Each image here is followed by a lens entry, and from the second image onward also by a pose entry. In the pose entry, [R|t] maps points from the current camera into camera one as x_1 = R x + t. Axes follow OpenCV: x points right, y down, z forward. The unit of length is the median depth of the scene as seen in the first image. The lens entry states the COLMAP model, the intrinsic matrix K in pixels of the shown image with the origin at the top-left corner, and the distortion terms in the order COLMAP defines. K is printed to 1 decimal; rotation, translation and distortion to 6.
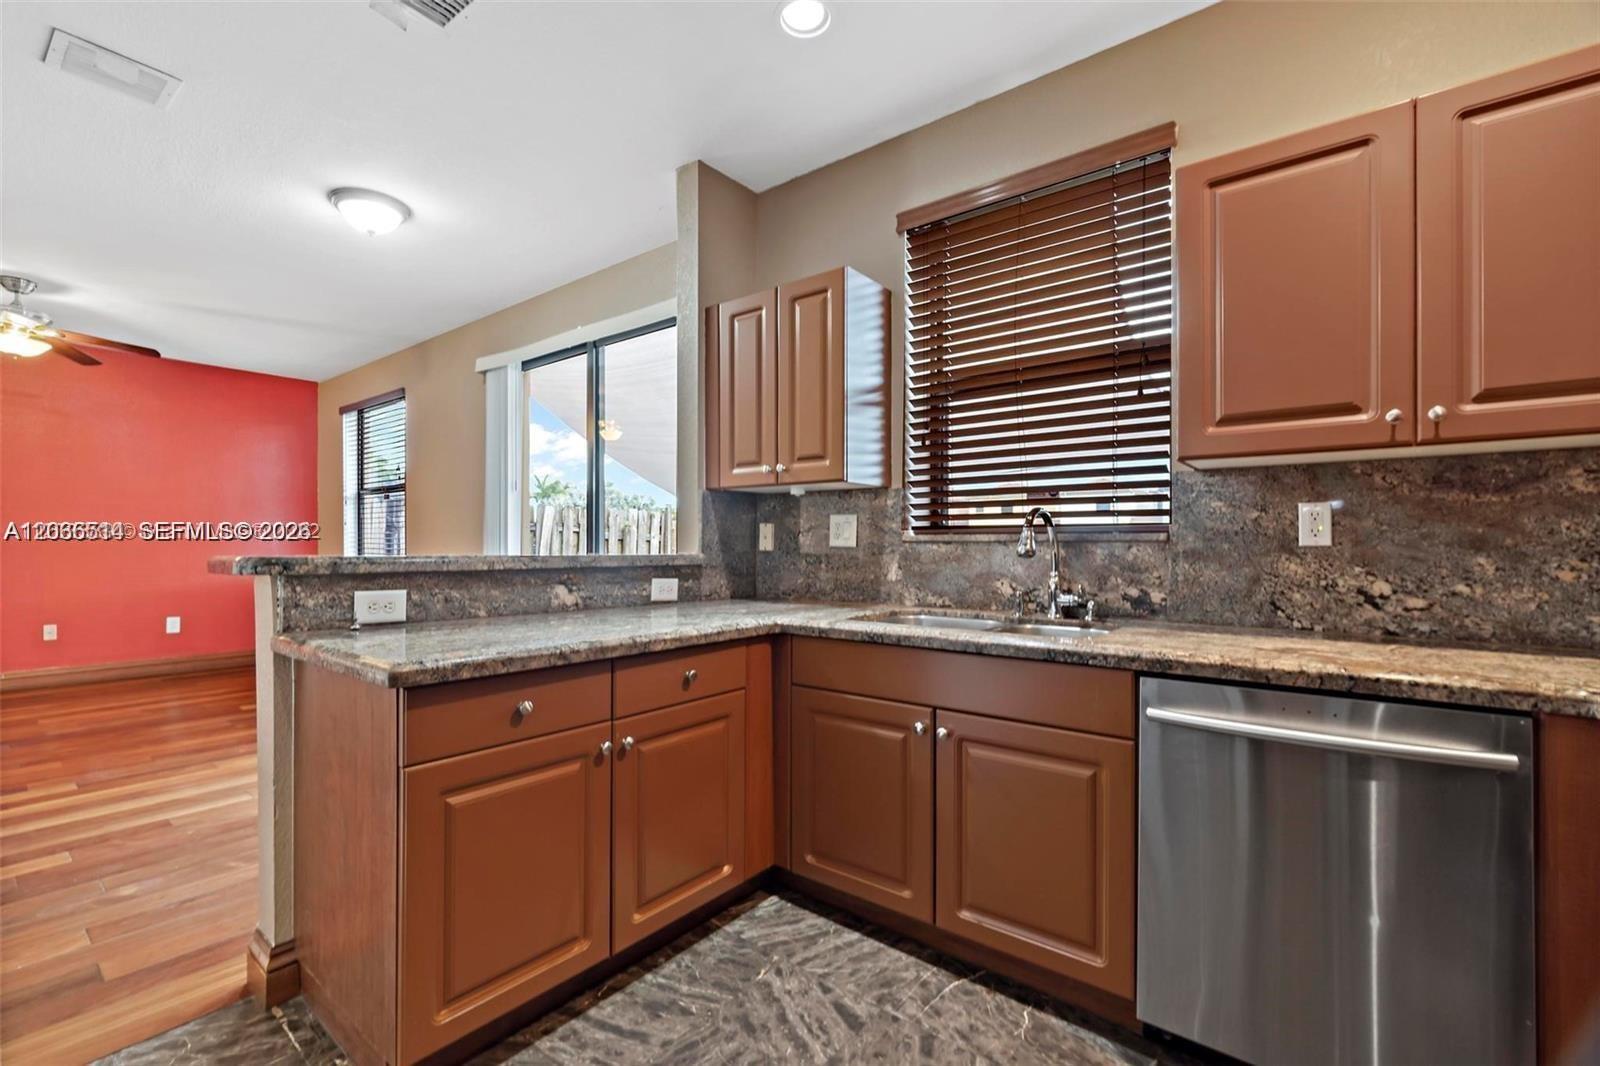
lens RADIAL K [[680.0, 0, 796.1], [0, 680.0, 541.3], [0, 0, 1]] dist [-0.001519, -0.000301]
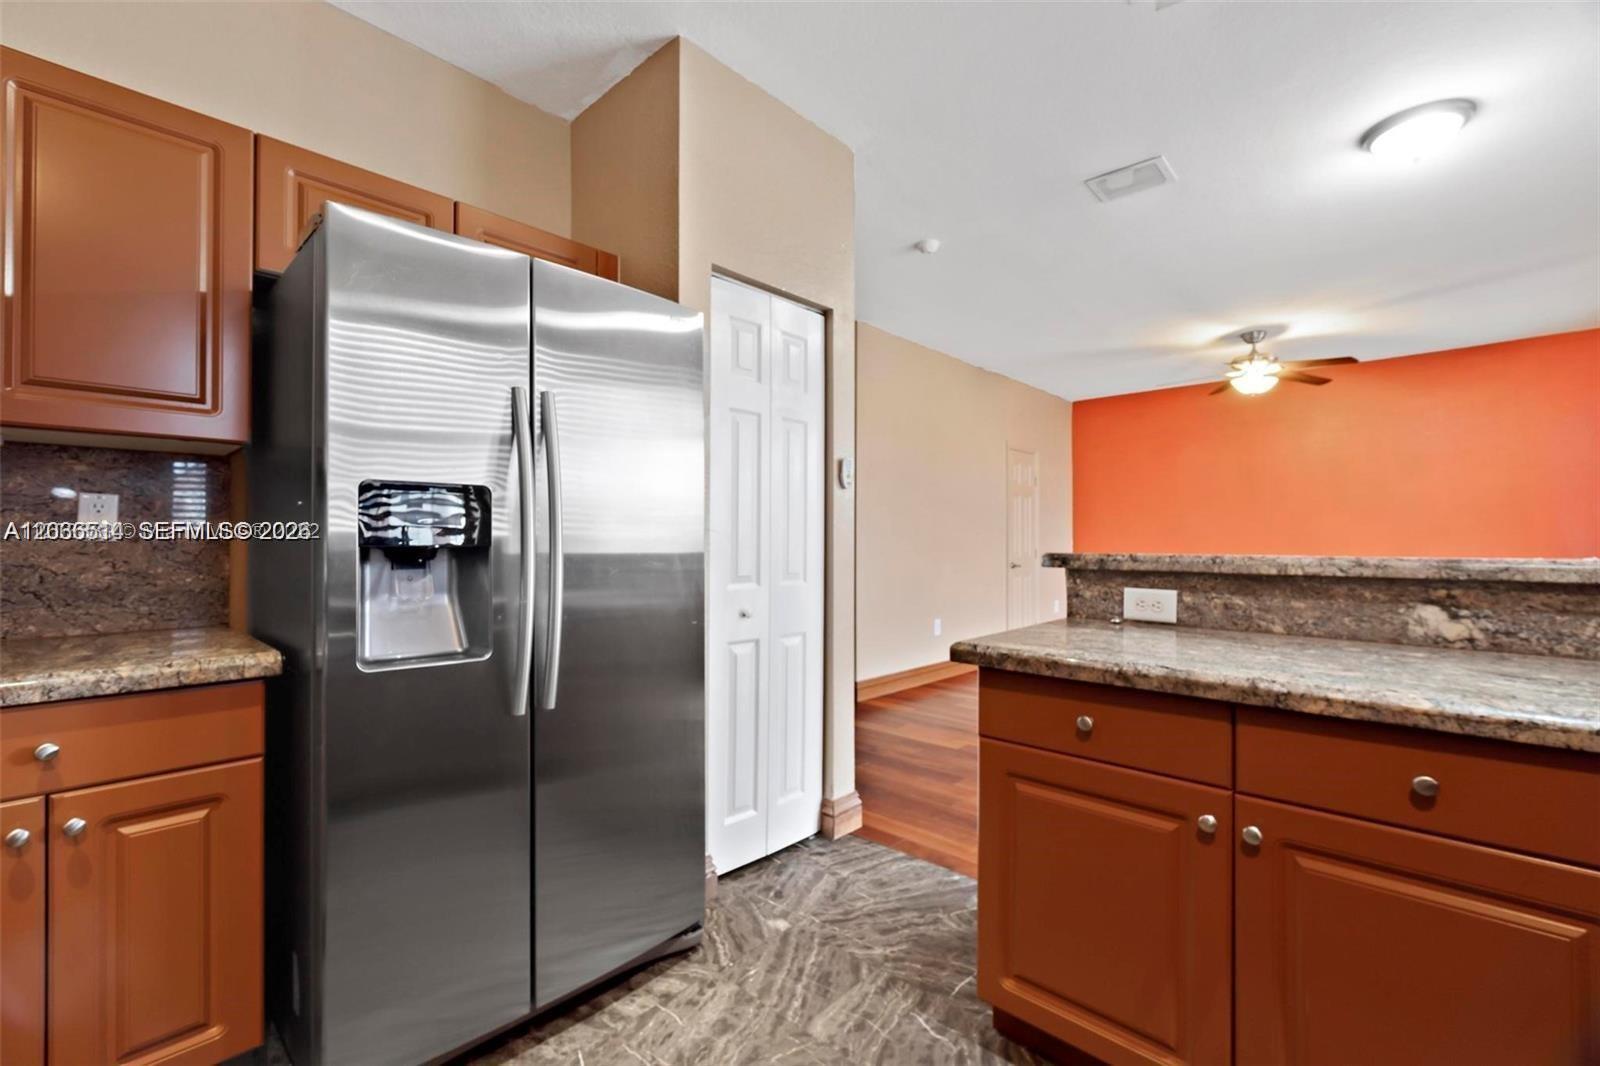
lens RADIAL K [[705.9, 0, 800.0], [0, 705.9, 533.0], [0, 0, 1]] dist [0.001149, 0.000027]
pose [[-0.089225, -0.016016, -0.995883, 0.452874], [0.004674, 0.999853, -0.016499, 0.004904], [0.996001, -0.006127, -0.089137, 0.559391]]
